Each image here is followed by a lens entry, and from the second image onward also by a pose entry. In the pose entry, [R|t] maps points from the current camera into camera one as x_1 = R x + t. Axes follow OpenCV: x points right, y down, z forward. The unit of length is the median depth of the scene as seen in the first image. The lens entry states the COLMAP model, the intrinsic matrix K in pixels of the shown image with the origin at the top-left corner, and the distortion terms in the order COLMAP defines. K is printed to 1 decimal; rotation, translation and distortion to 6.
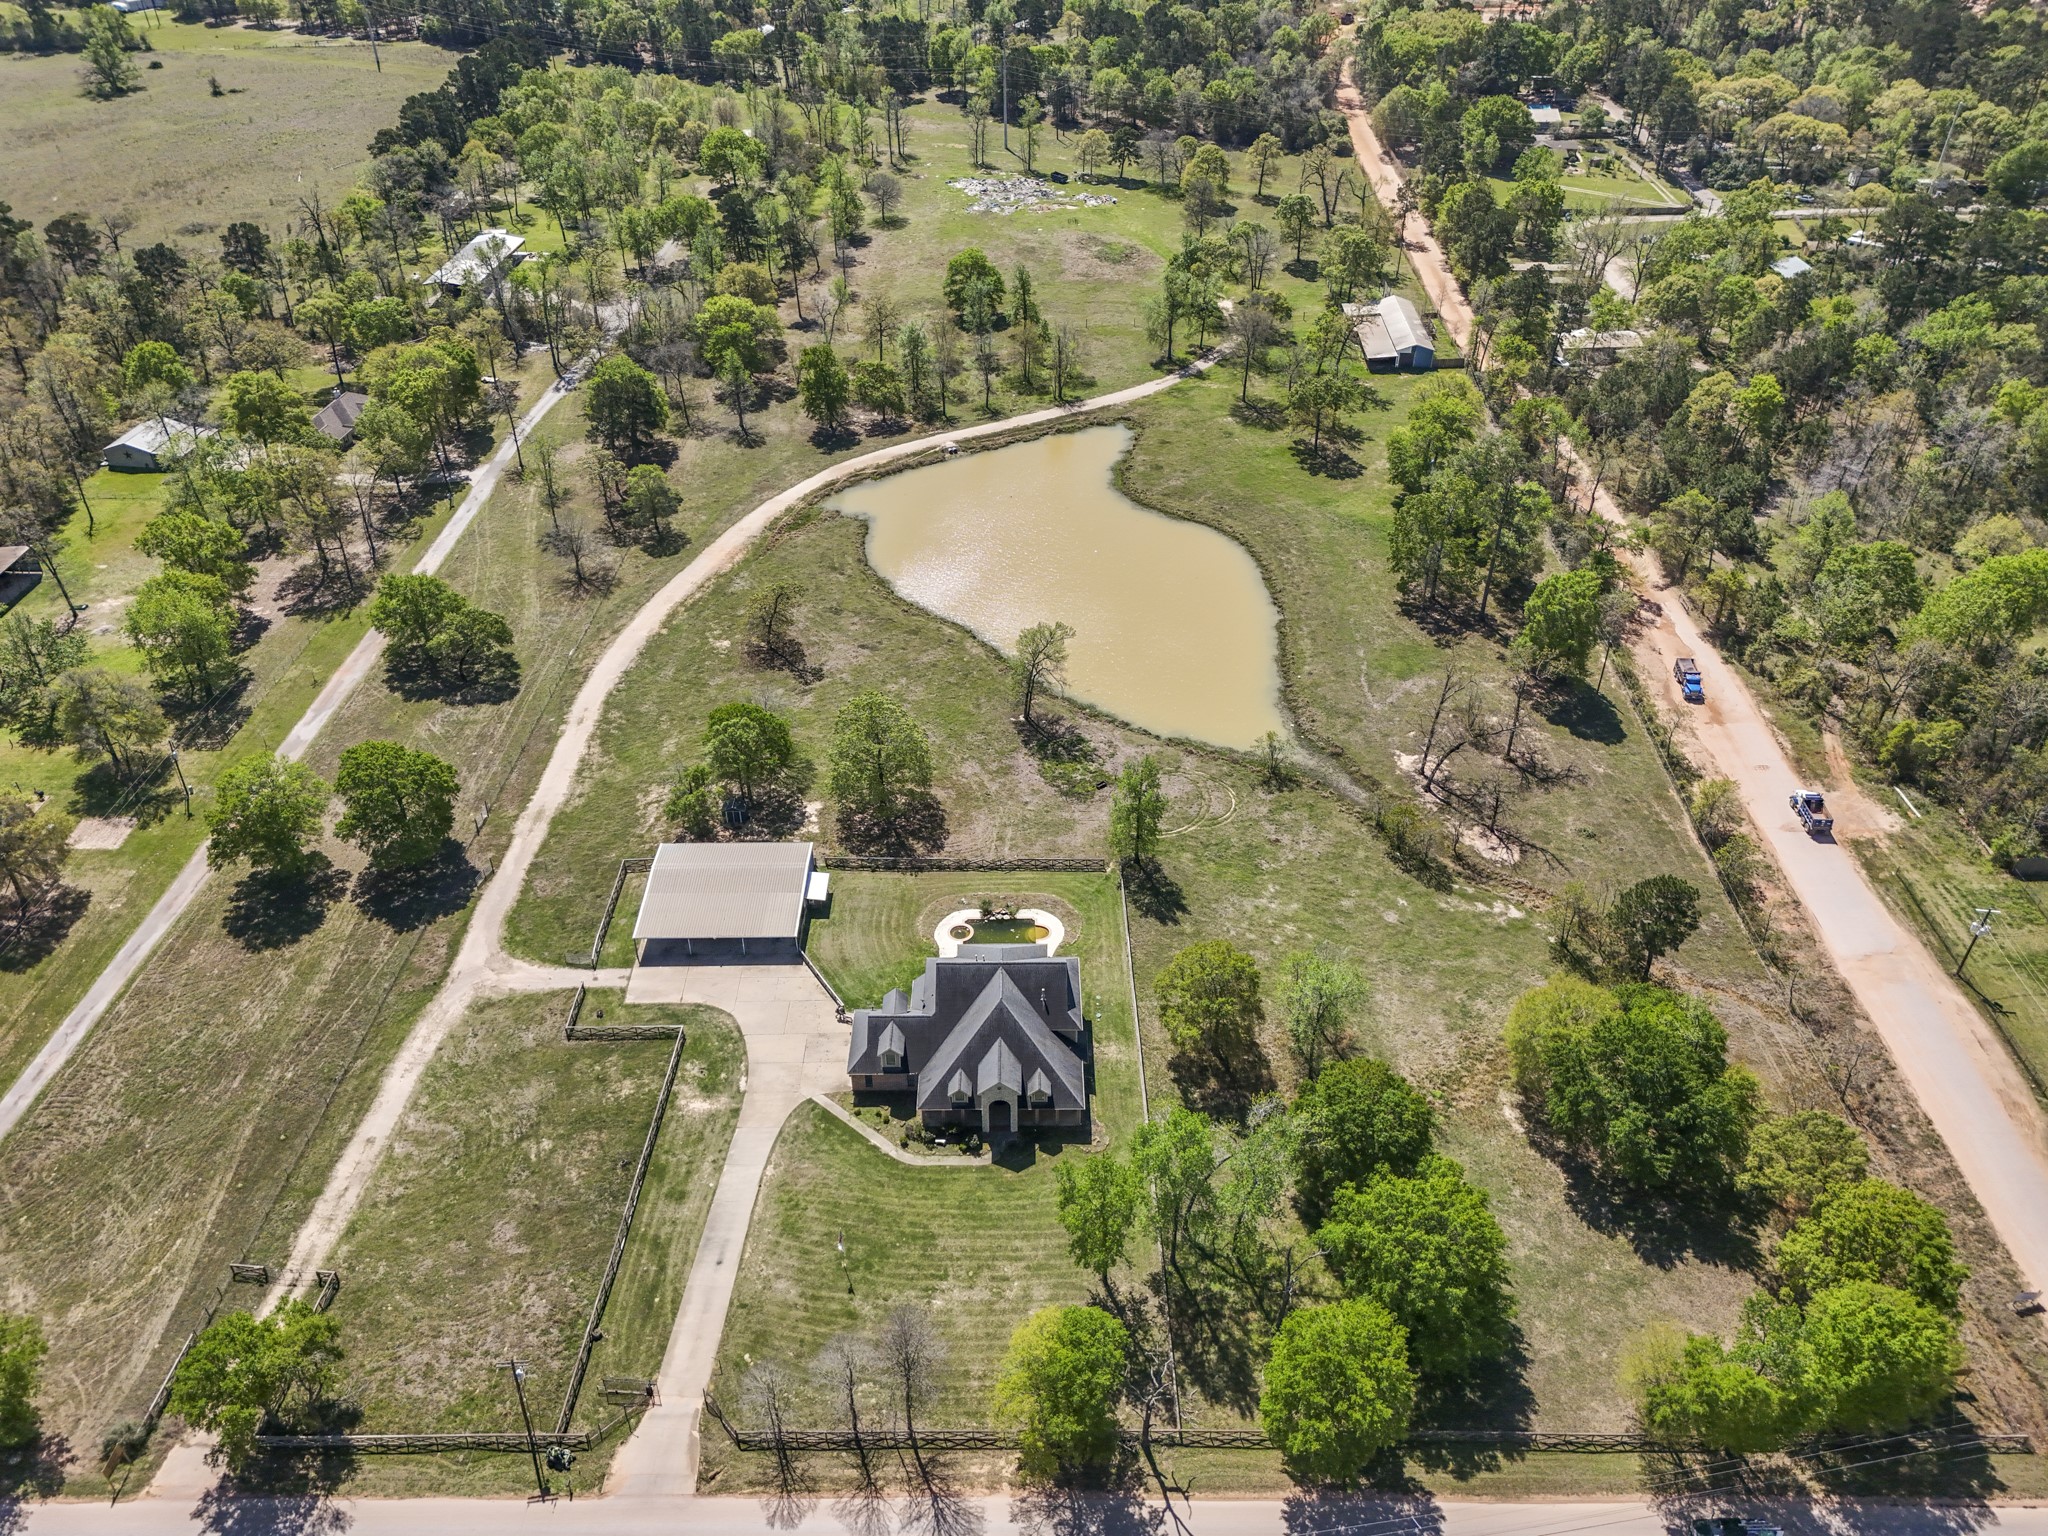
lens RADIAL K [[1495.7, 0, 1024.0], [0, 1495.7, 768.0], [0, 0, 1]] dist [0.075821, -0.076744]
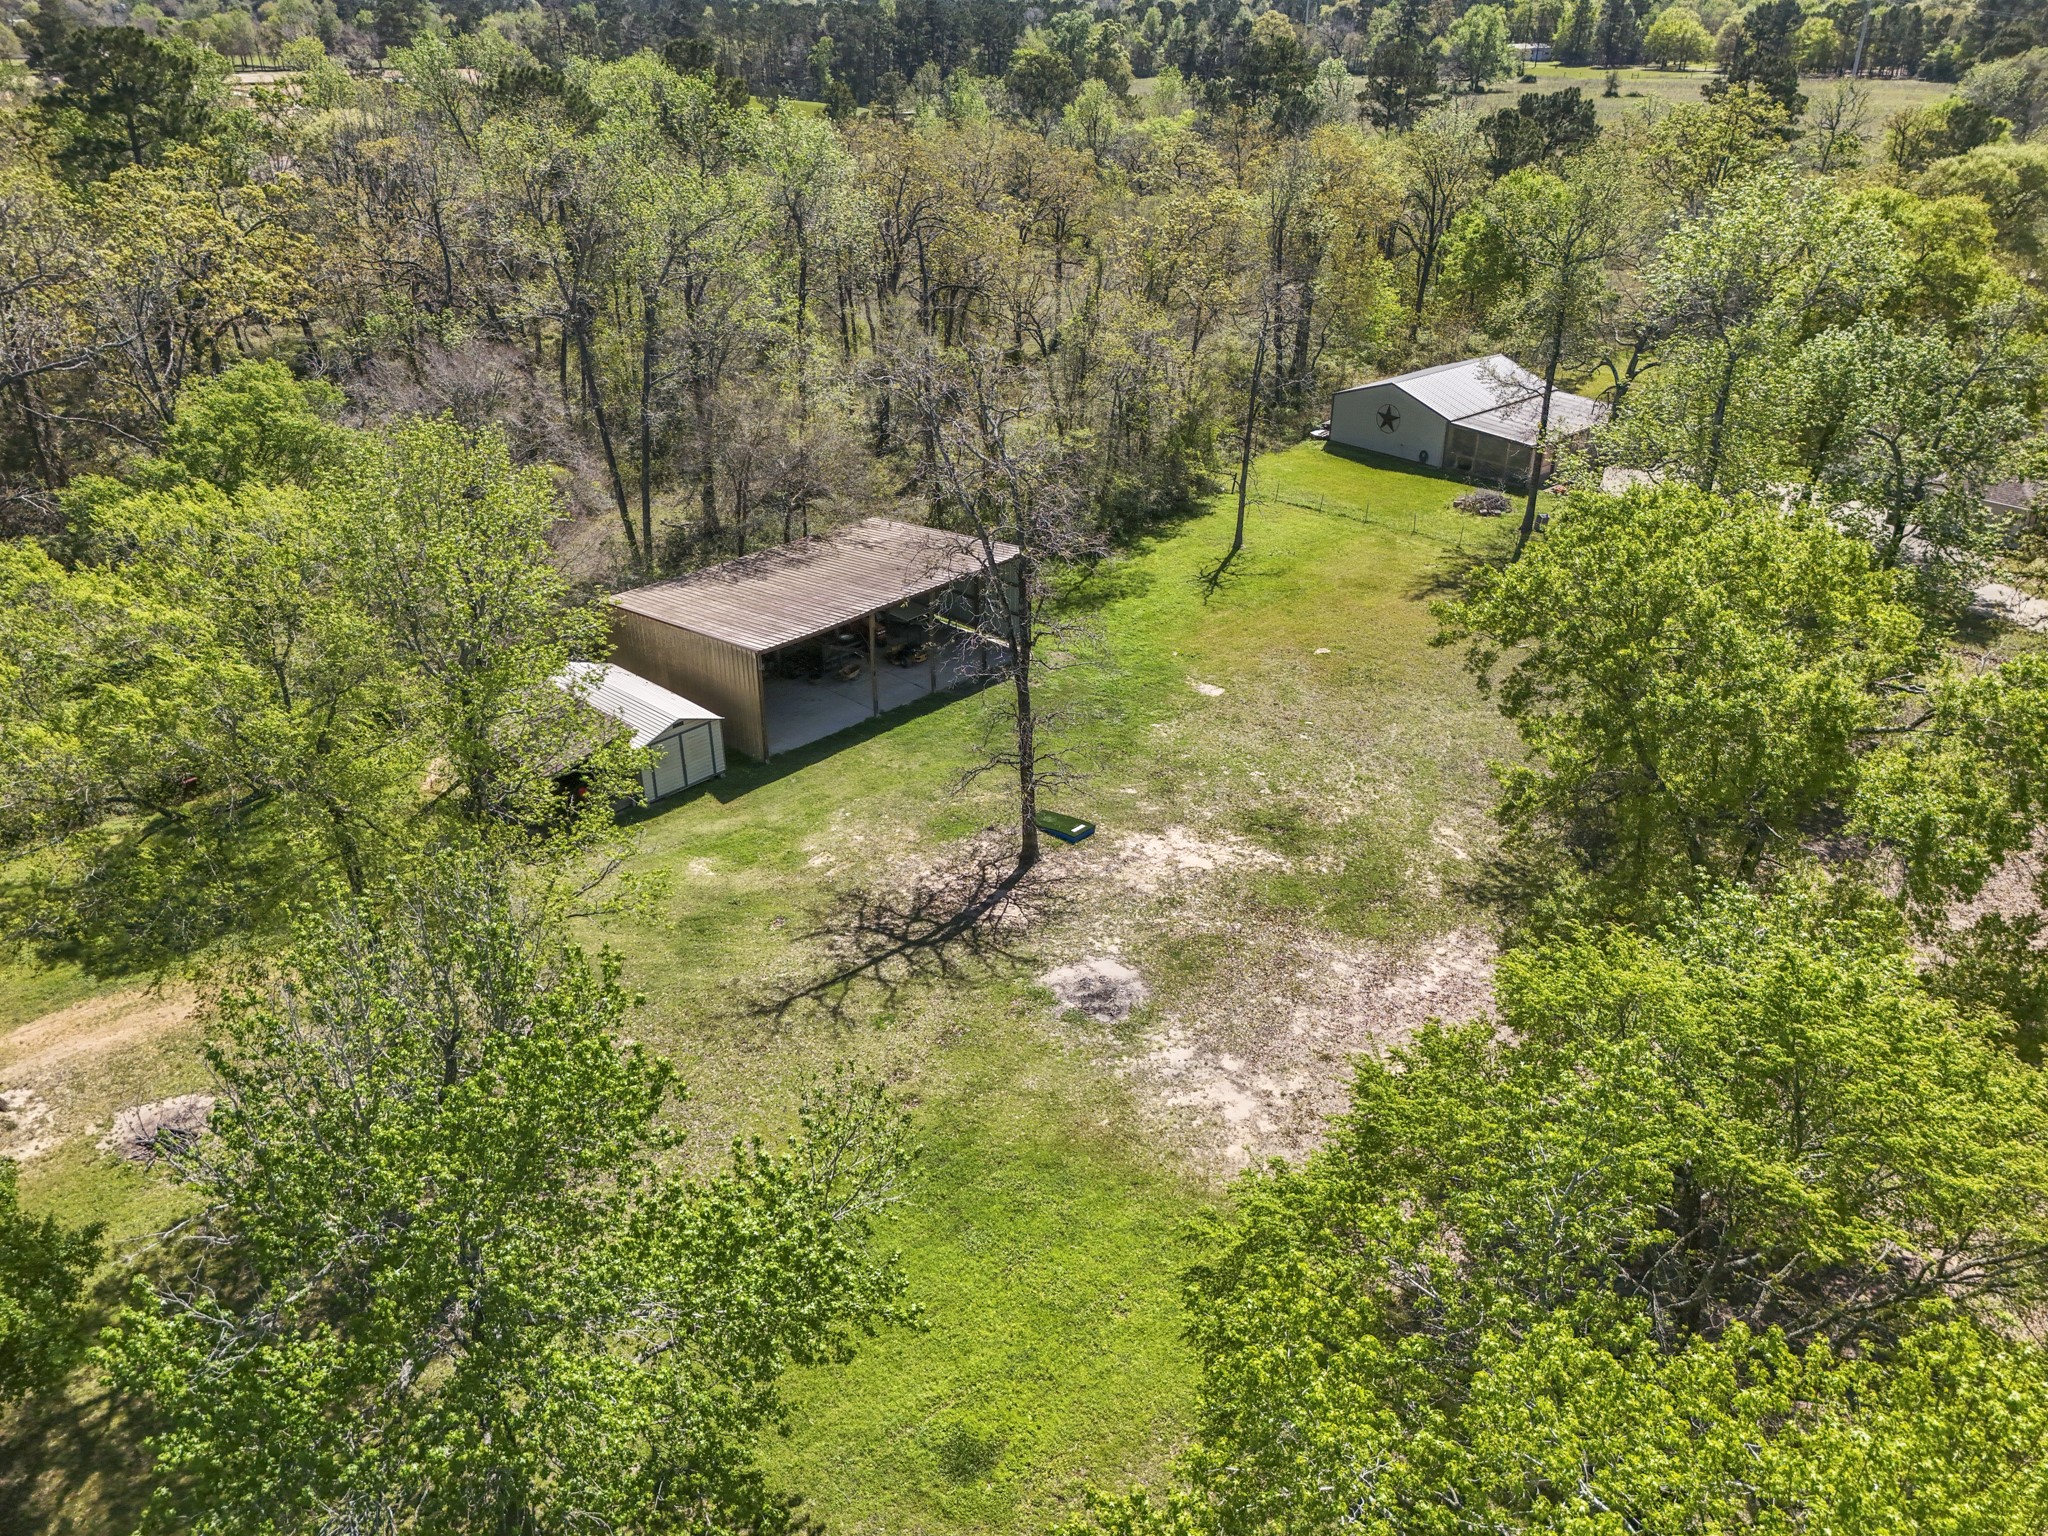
lens RADIAL K [[1495.7, 0, 1024.0], [0, 1495.7, 768.0], [0, 0, 1]] dist [0.075821, -0.076744]
pose [[0.746479, 0.310299, -0.588628, -0.504682], [-0.394051, 0.918961, -0.015287, -0.109894], [0.536183, 0.243362, 0.808259, 0.829489]]
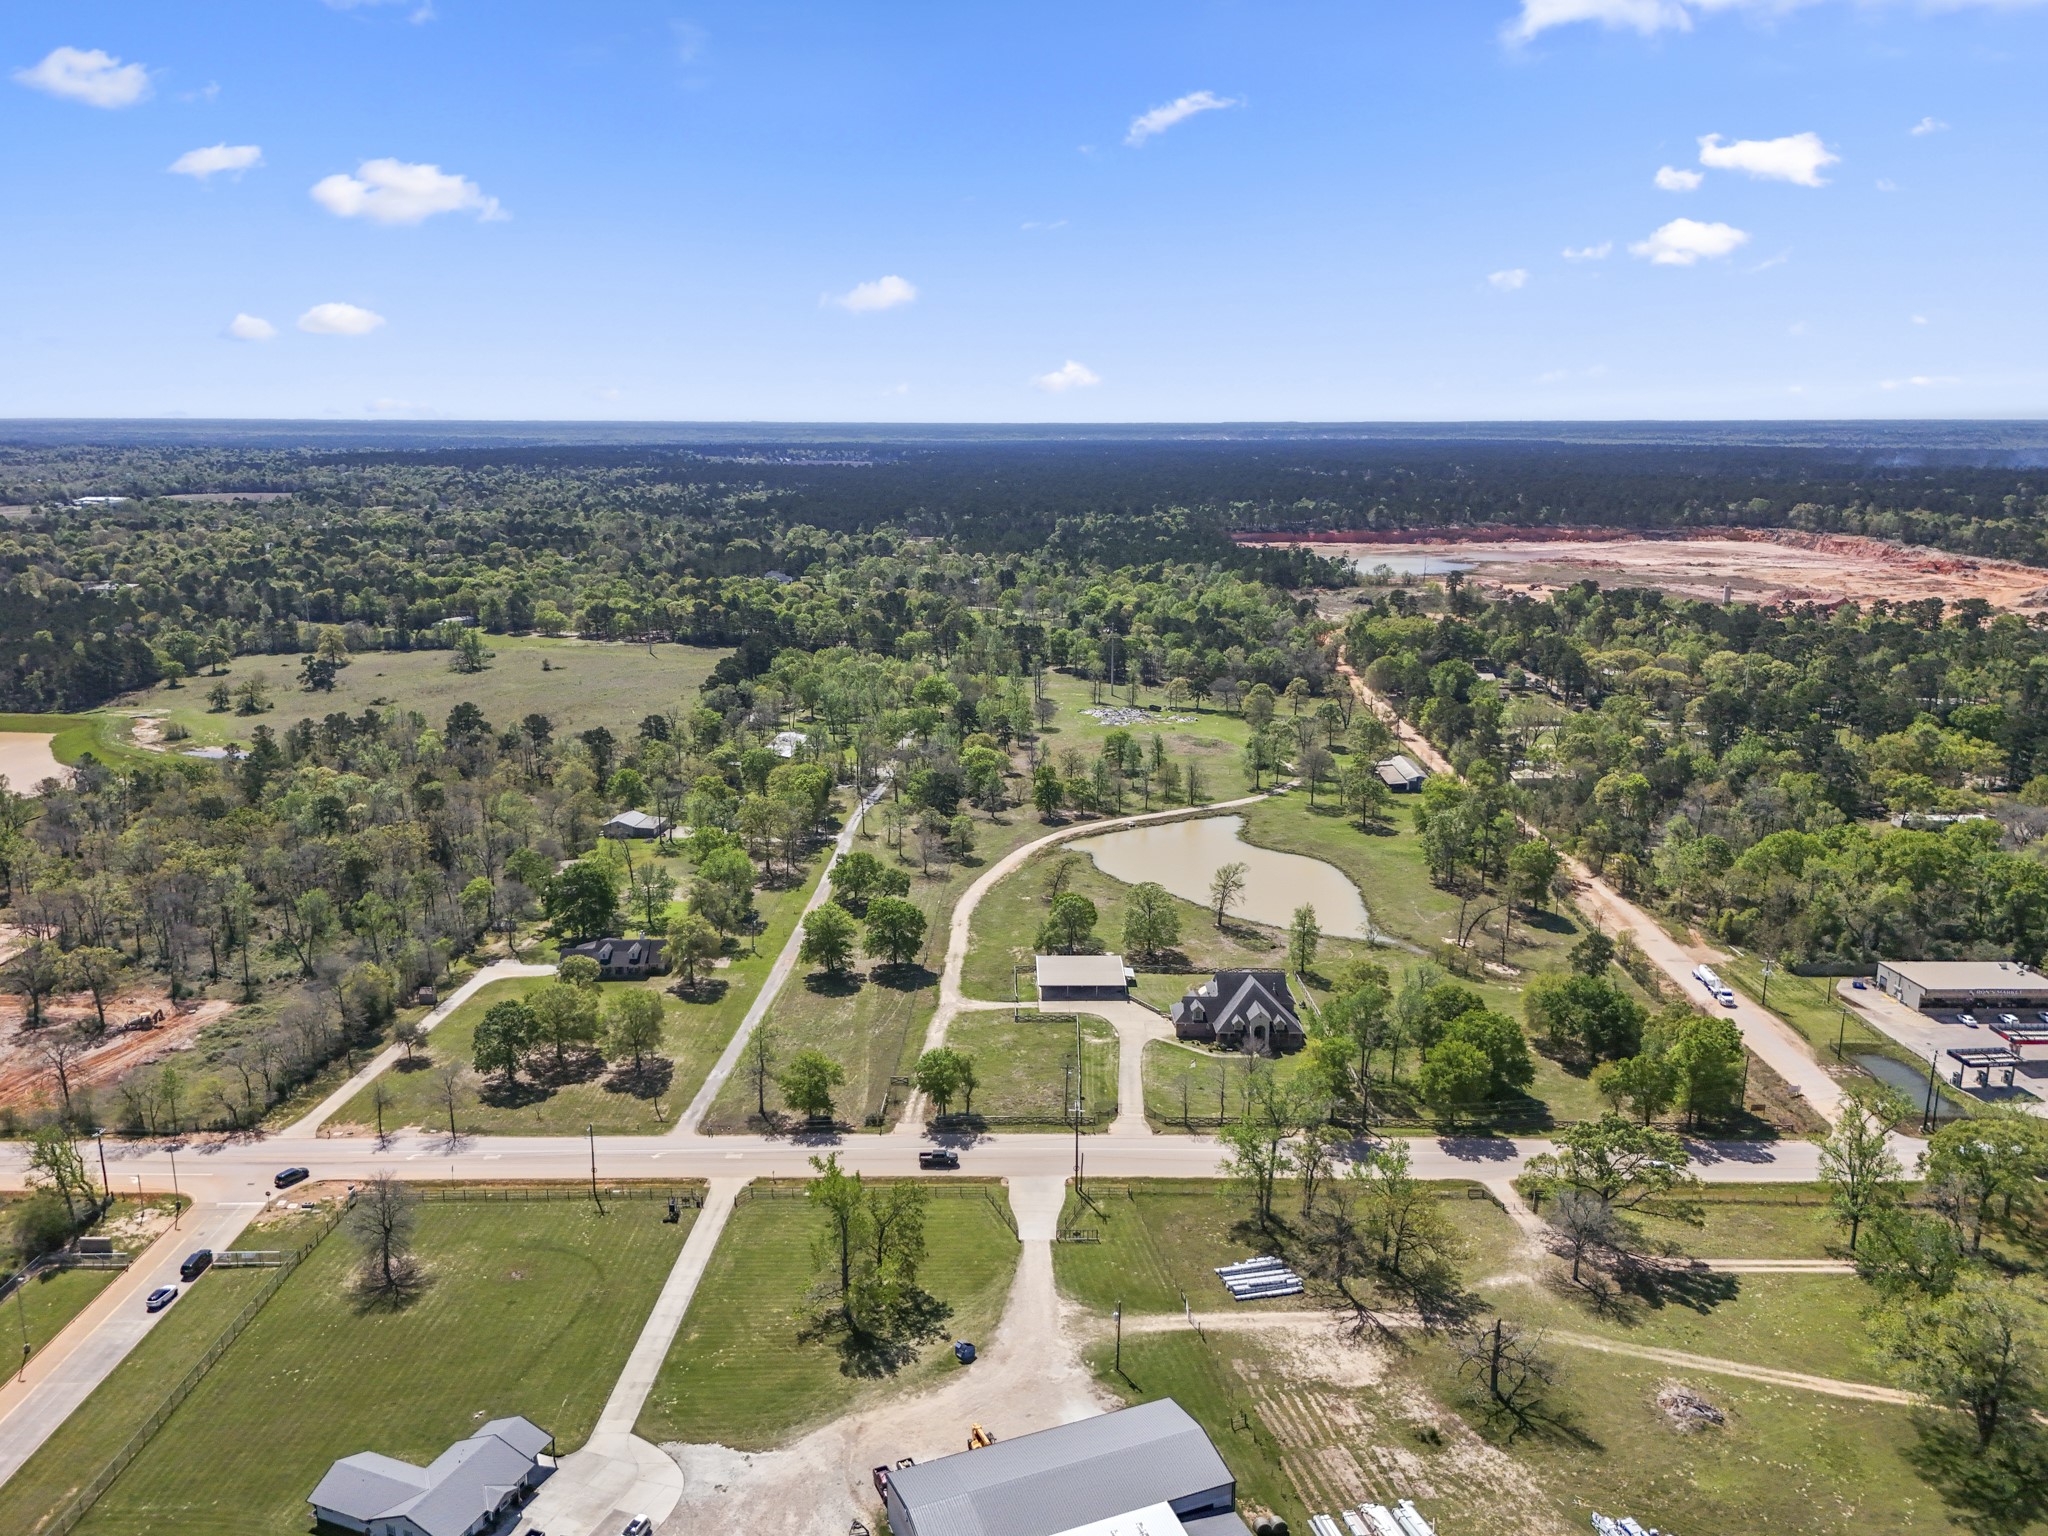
lens RADIAL K [[1507.9, 0, 1025.0], [0, 1507.9, 754.7], [0, 0, 1]] dist [0.079500, -0.081176]
pose [[0.999969, -0.000108, 0.007921, -0.211874], [0.003271, 0.916313, -0.400451, 0.432105], [-0.007215, 0.400464, 0.916284, -0.584120]]
